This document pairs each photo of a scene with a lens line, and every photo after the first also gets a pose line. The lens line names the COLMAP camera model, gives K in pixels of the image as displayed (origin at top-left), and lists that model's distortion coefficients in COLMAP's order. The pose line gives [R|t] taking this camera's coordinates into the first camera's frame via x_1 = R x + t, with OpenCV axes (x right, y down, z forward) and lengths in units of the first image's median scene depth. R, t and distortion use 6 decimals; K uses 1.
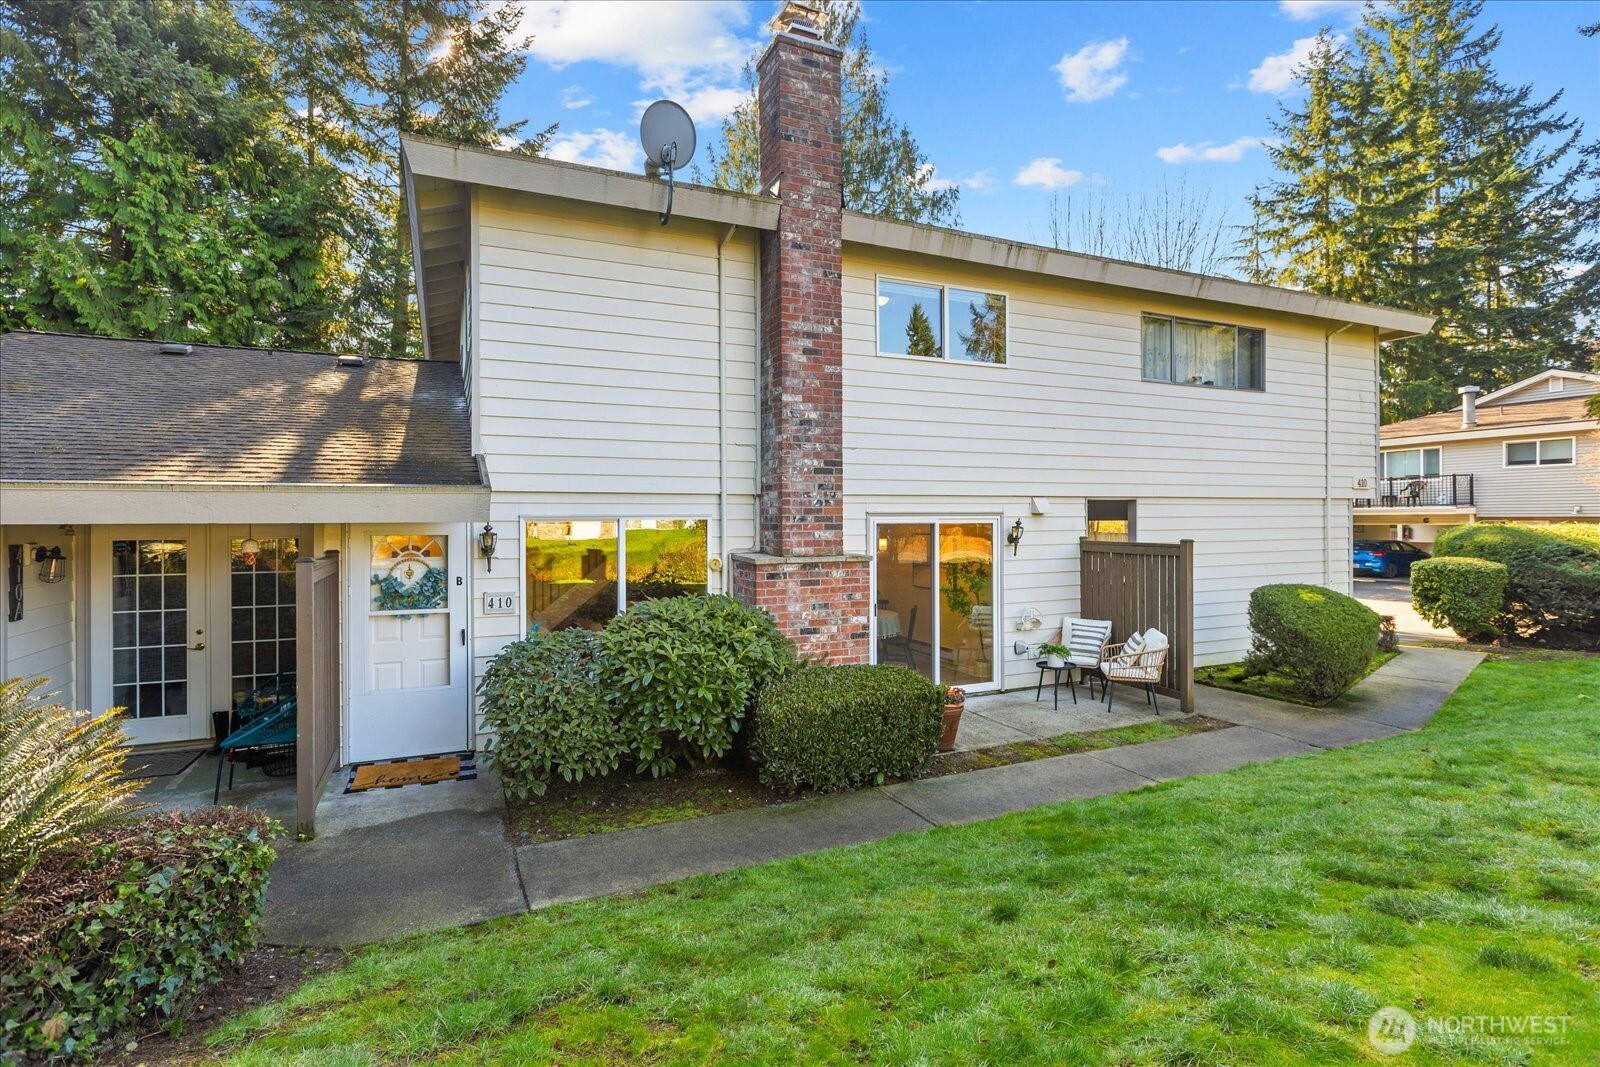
lens RADIAL K [[805.5, 0, 798.6], [0, 805.5, 524.2], [0, 0, 1]] dist [-0.001551, -0.000268]
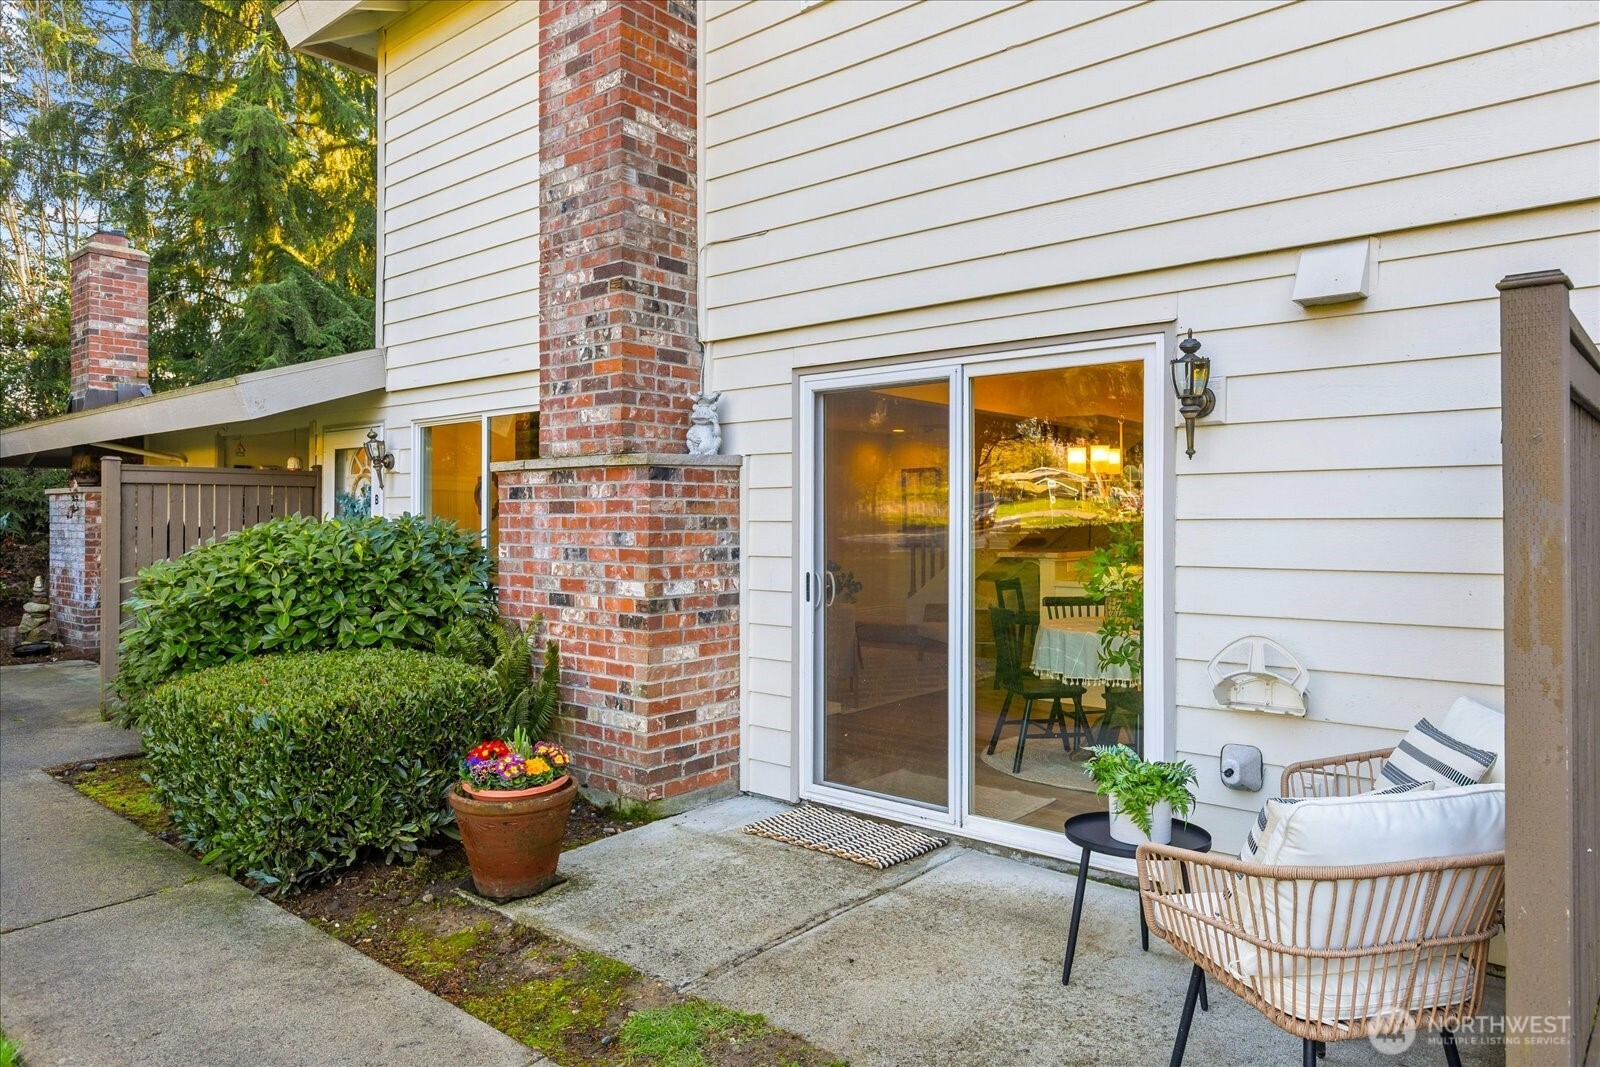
lens RADIAL K [[1014.5, 0, 774.0], [0, 1014.5, 514.9], [0, 0, 1]] dist [0.009088, 0.000964]
pose [[0.413099, 0.001585, -0.910685, 0.658880], [-0.010261, 0.999943, -0.002914, 0.076566], [0.910628, 0.010549, 0.413092, 0.834832]]
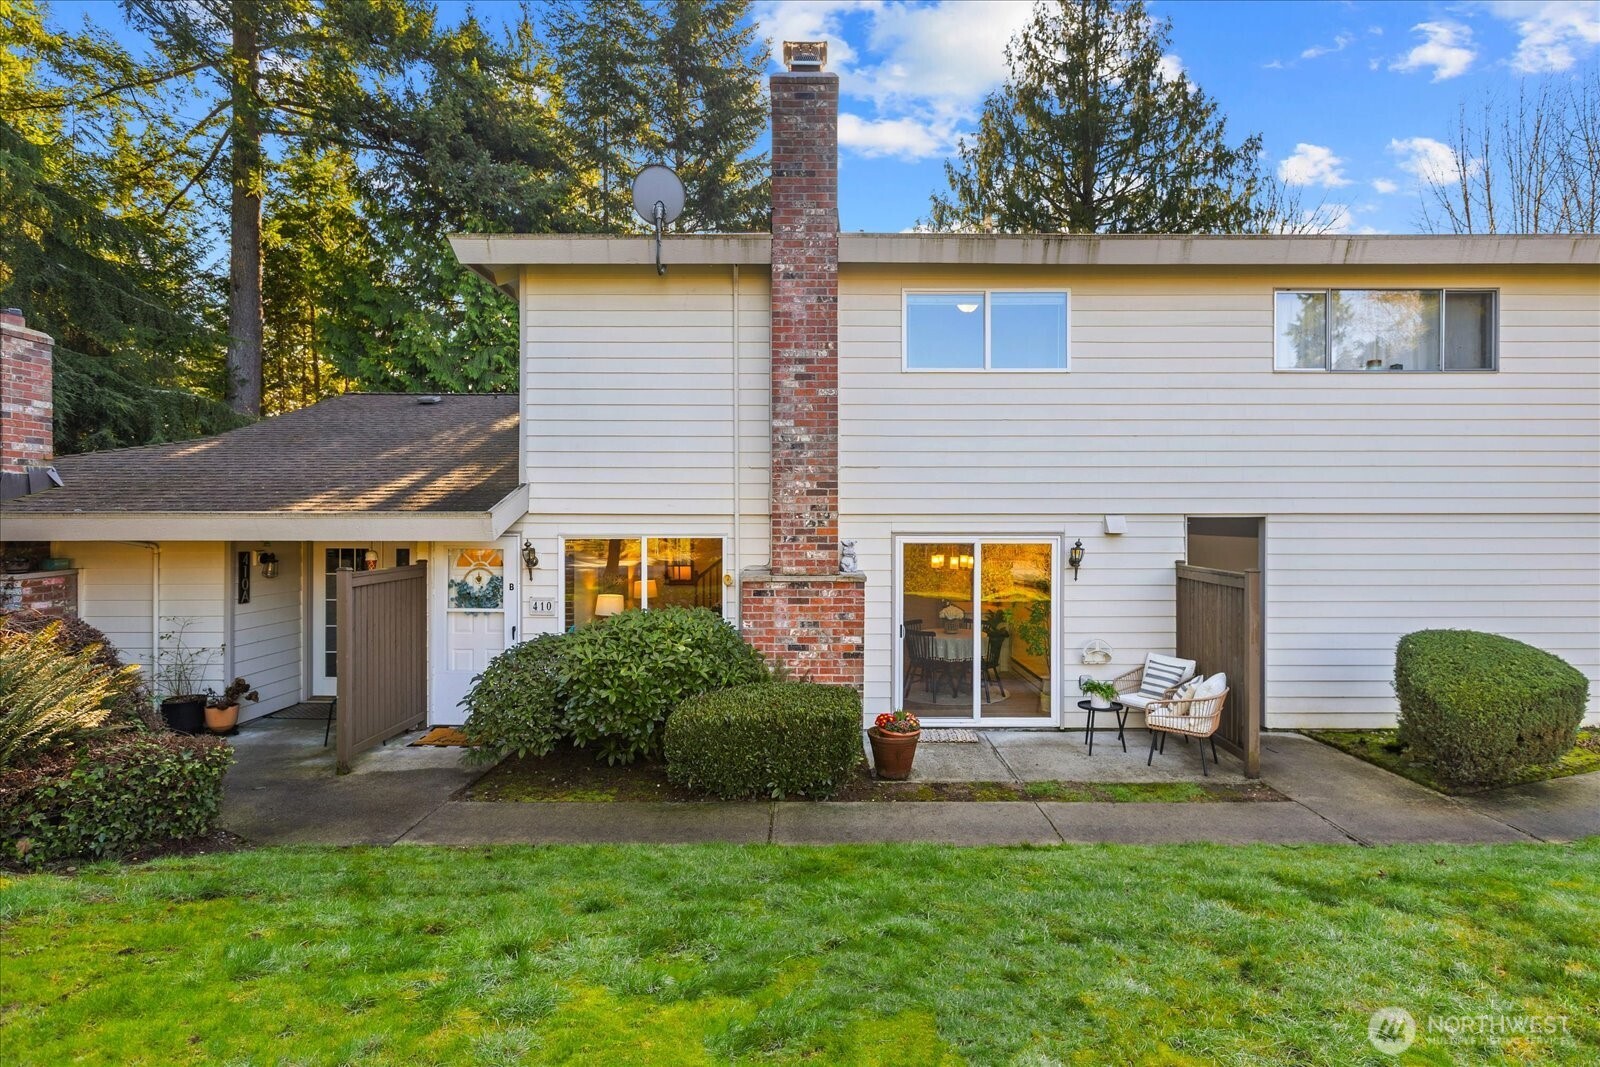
lens RADIAL K [[833.9, 0, 806.5], [0, 833.9, 529.9], [0, 0, 1]] dist [0.000814, 0.000175]
pose [[0.906295, 0.010088, -0.422526, 0.464663], [-0.008010, 0.999946, 0.006693, -0.025105], [0.422570, -0.002682, 0.906326, 0.033694]]
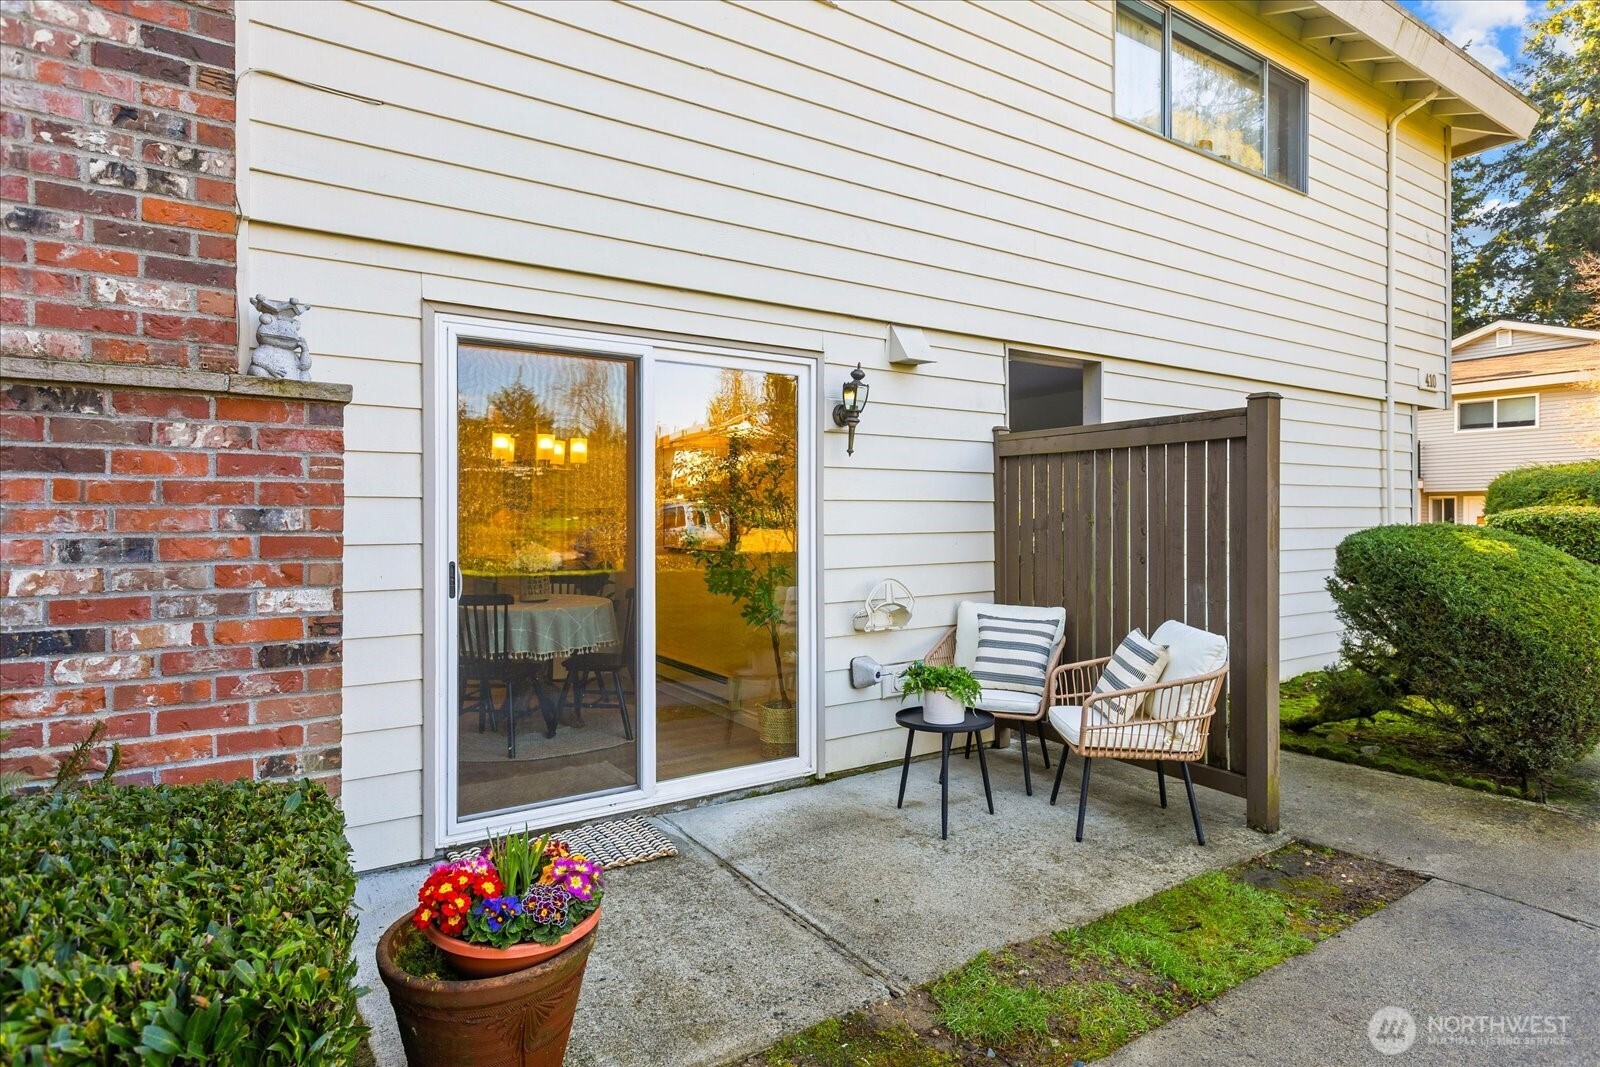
lens RADIAL K [[871.3, 0, 805.8], [0, 871.3, 524.1], [0, 0, 1]] dist [0.000164, 0.000442]
pose [[0.987361, 0.003463, 0.158449, 0.208252], [-0.003076, 0.999992, -0.002689, 0.091874], [-0.158457, 0.002167, 0.987363, 0.664351]]
